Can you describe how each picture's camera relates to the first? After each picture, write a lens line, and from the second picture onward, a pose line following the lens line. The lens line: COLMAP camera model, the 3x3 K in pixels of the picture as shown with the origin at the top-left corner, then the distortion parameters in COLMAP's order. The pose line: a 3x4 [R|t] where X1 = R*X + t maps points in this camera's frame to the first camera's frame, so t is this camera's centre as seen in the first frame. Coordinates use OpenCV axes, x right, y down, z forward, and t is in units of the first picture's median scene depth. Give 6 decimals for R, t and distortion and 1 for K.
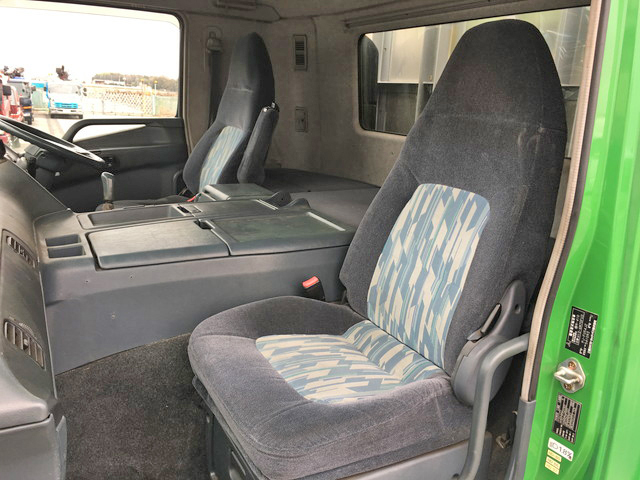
lens RADIAL K [[550.1, 0, 318.7], [0, 550.1, 240.1], [0, 0, 1]] dist [0.057612, -0.003161]
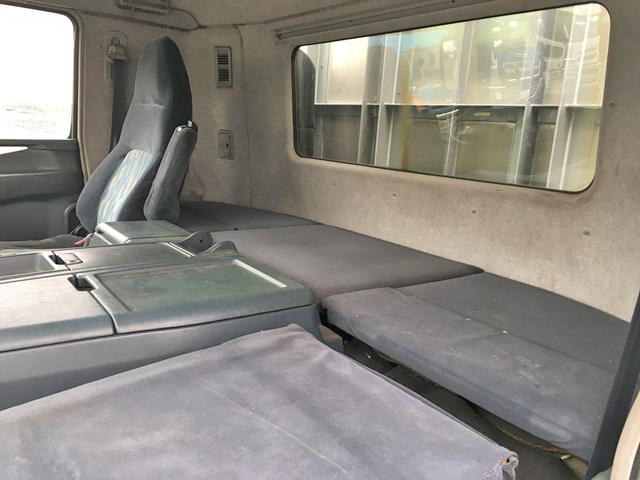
lens RADIAL K [[550.1, 0, 319.0], [0, 550.1, 240.6], [0, 0, 1]] dist [0.057612, -0.003161]
pose [[0.991201, -0.009244, 0.132044, -0.003222], [0.016725, 0.998310, -0.055656, -0.022501], [-0.131306, 0.057375, 0.989680, 0.161269]]
